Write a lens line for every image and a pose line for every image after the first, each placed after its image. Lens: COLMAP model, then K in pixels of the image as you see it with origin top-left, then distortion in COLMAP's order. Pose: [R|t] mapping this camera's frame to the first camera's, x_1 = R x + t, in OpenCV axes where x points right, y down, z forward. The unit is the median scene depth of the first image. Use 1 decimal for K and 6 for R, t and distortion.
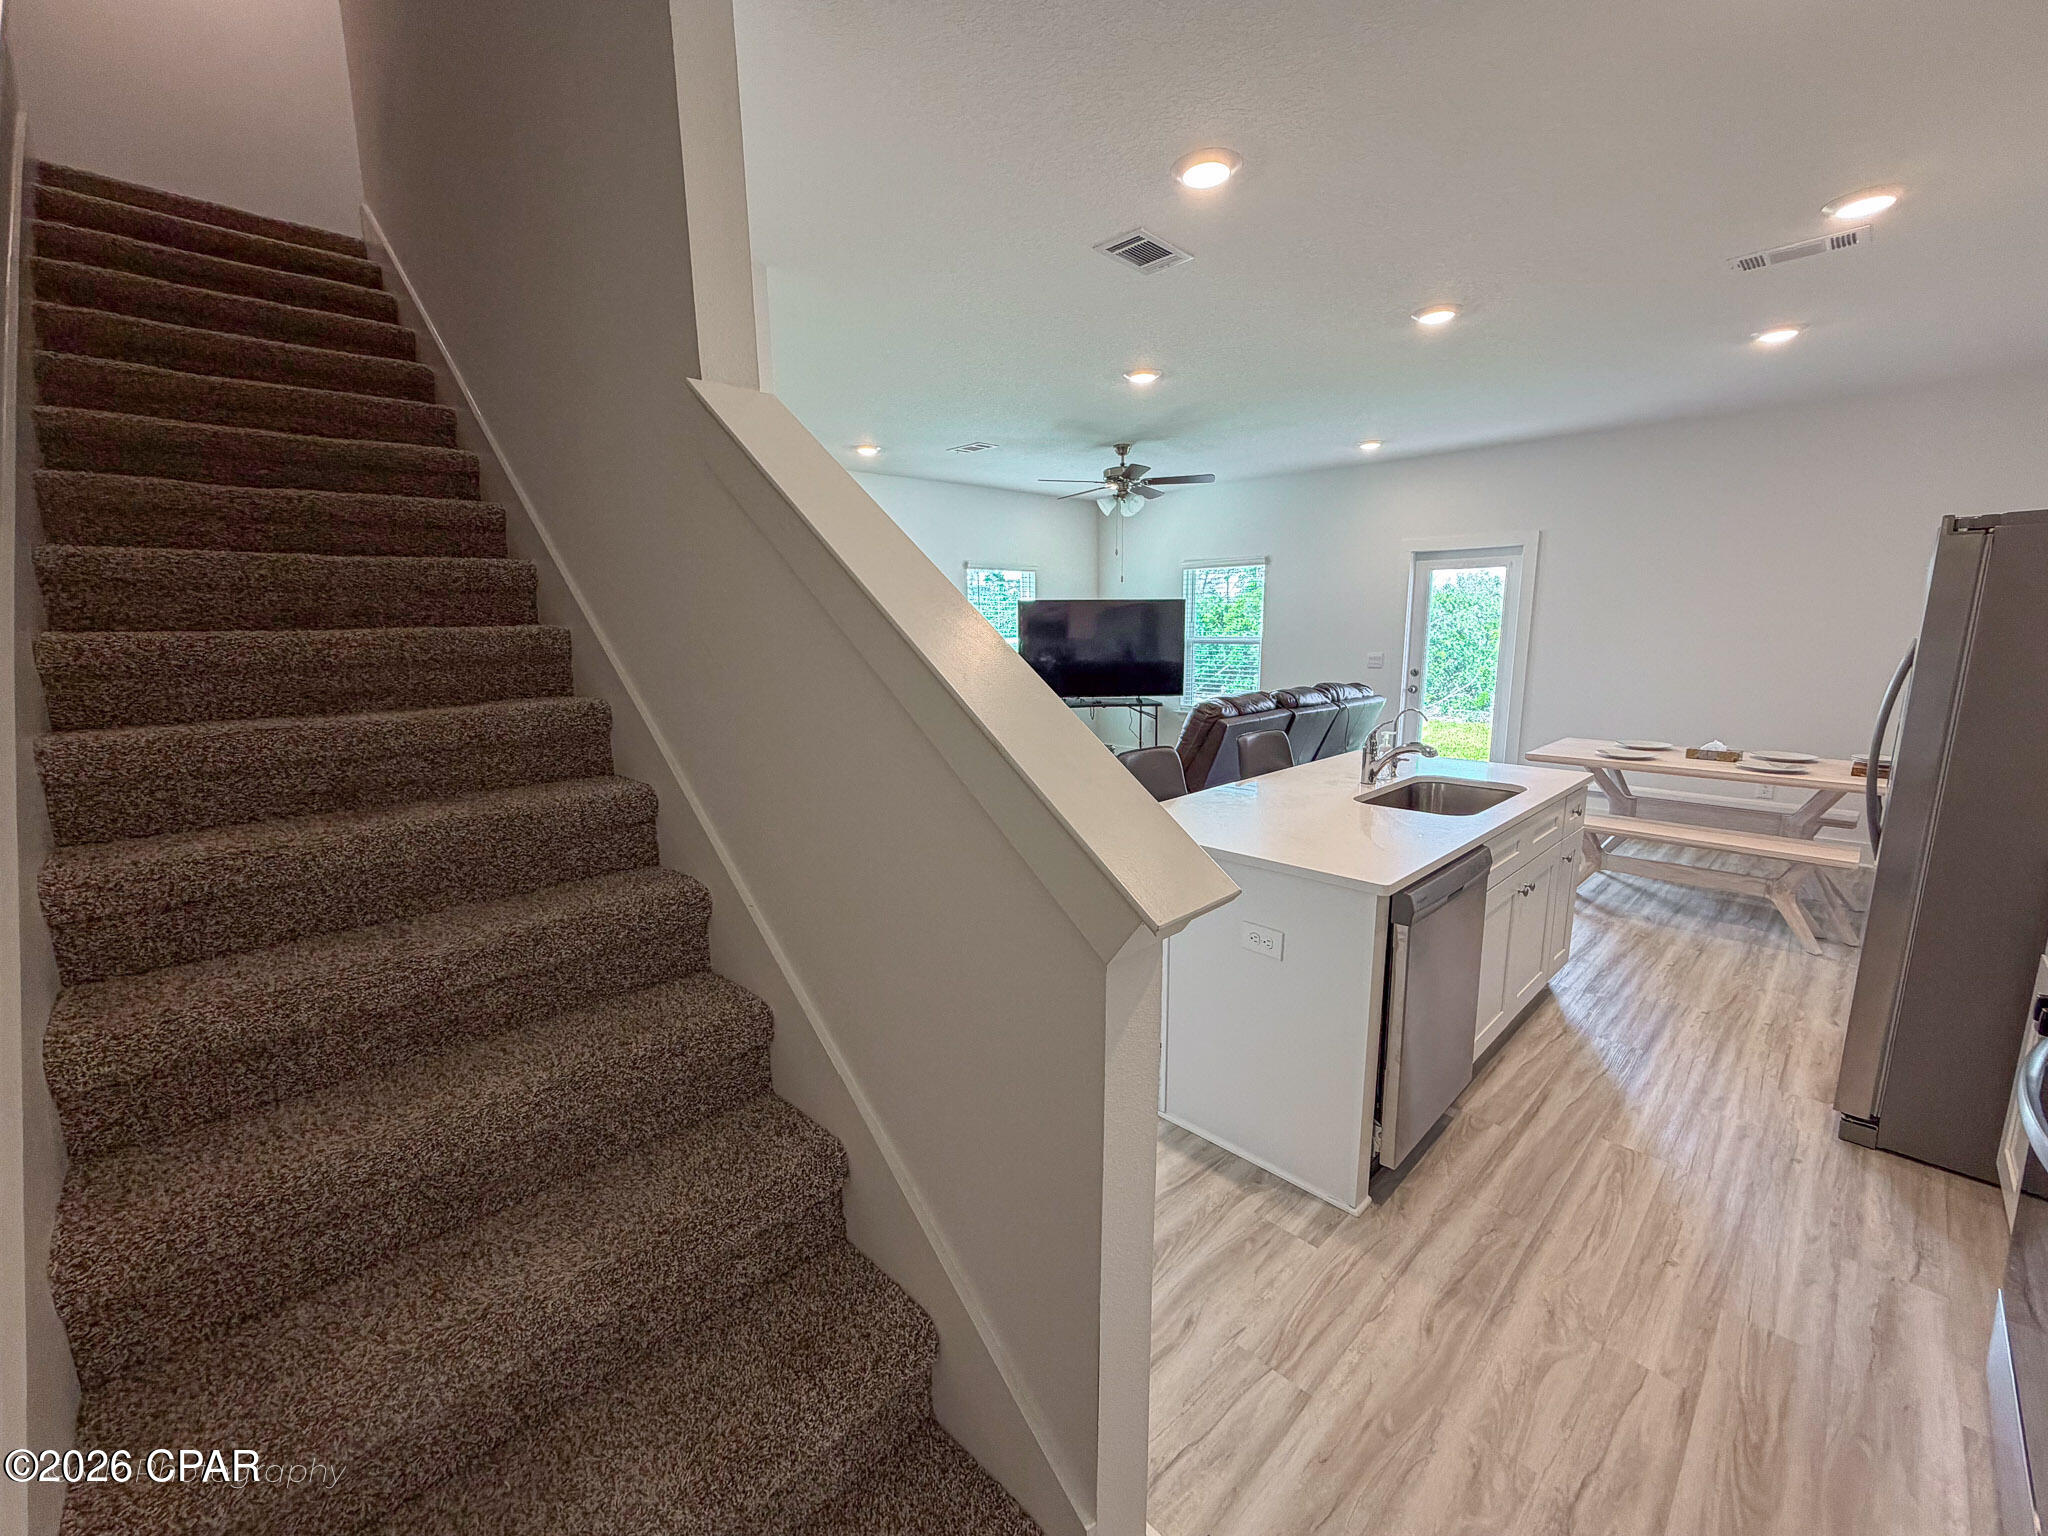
lens RADIAL K [[826.9, 0, 1024.0], [0, 826.9, 768.0], [0, 0, 1]] dist [0.000646, -0.000148]
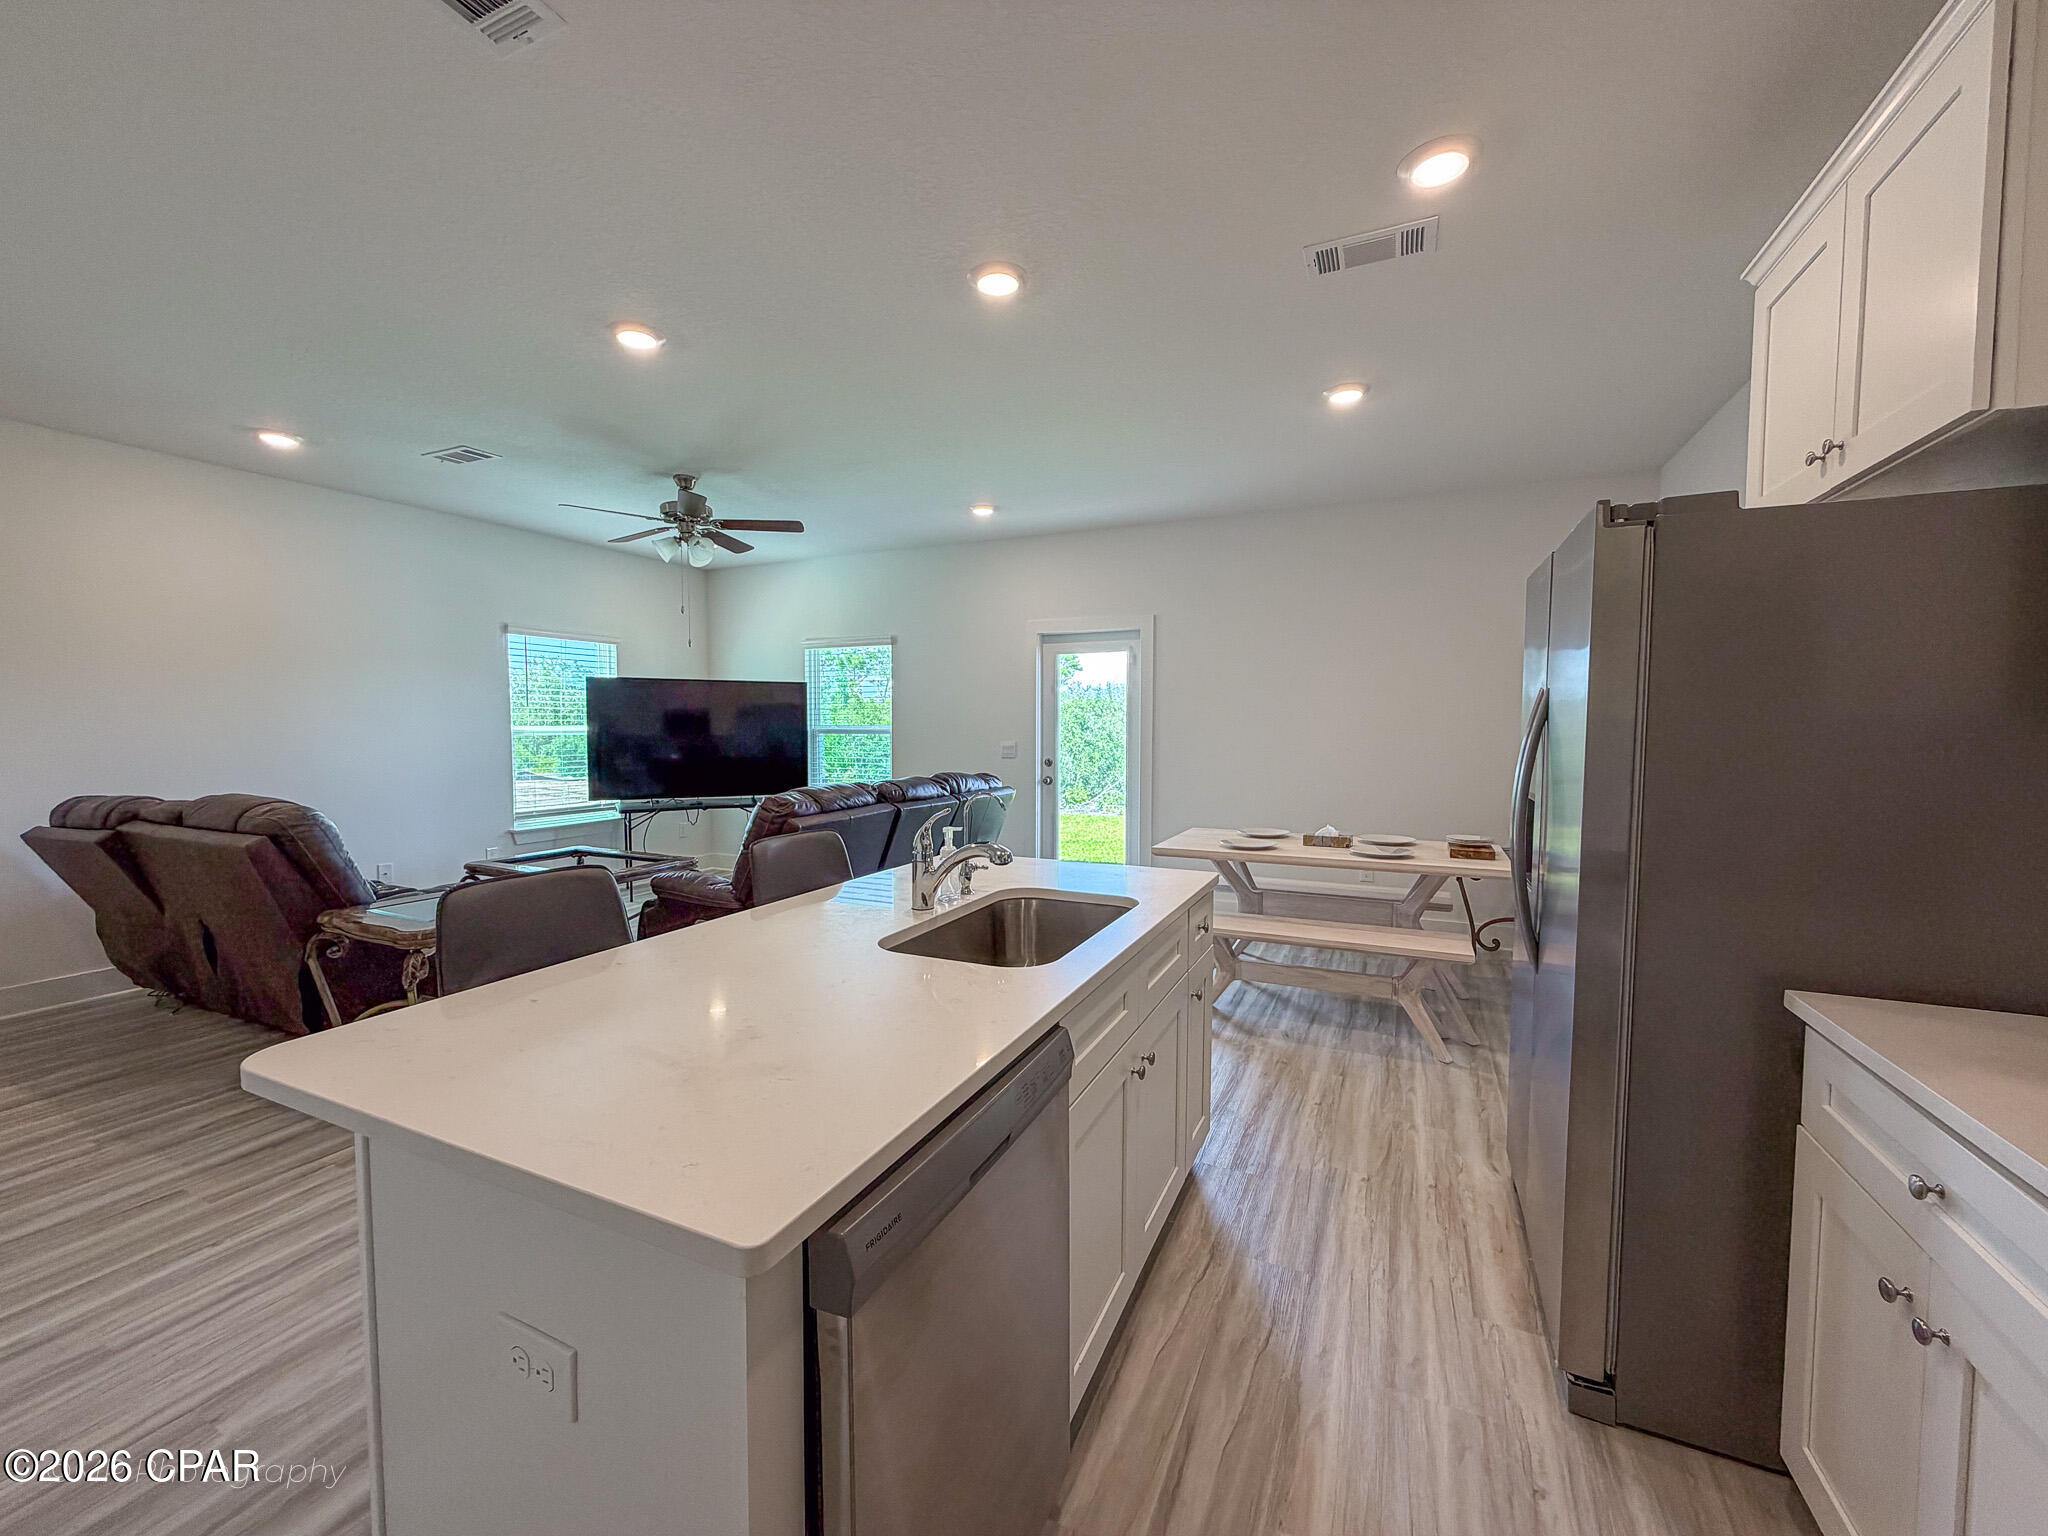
lens RADIAL K [[815.1, 0, 1024.4], [0, 815.1, 764.9], [0, 0, 1]] dist [-0.001346, 0.000163]
pose [[0.932566, -0.005163, 0.360963, 0.188369], [0.051727, 0.991491, -0.119459, -0.008889], [-0.357275, 0.130075, 0.924897, 0.266775]]
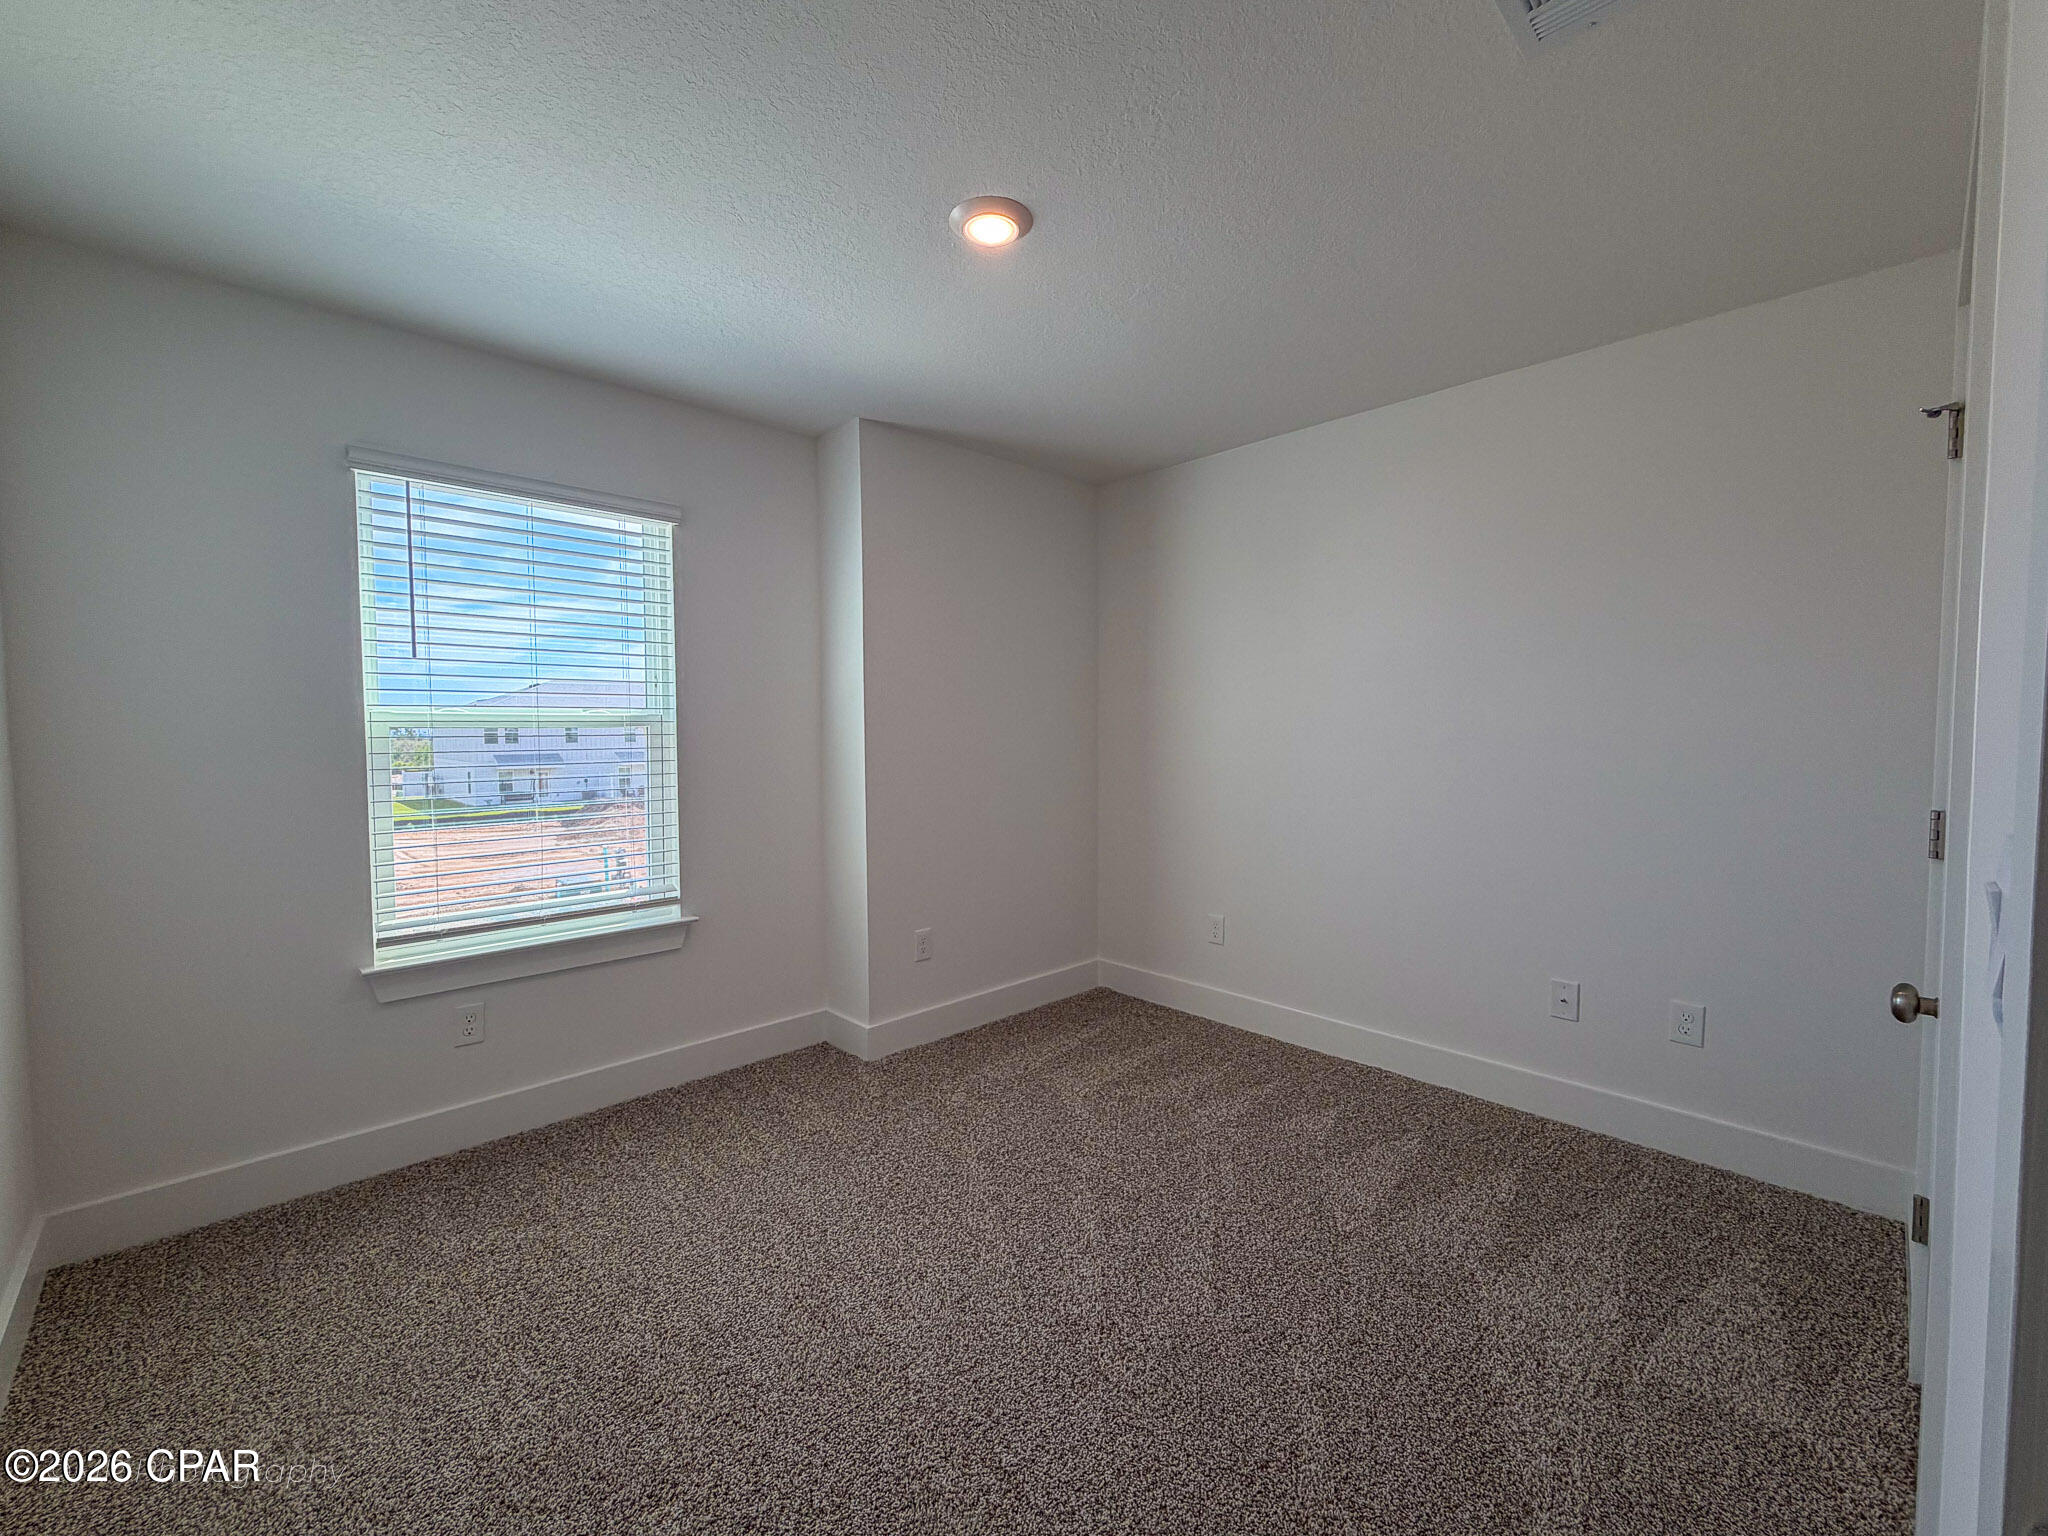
lens RADIAL K [[815.1, 0, 1024.4], [0, 815.1, 764.9], [0, 0, 1]] dist [-0.001346, 0.000163]
pose [[0.999408, 0.010728, -0.032704, 0.334984], [-0.015035, 0.990808, -0.134436, -0.176241], [0.030961, 0.134848, 0.990382, 1.308214]]
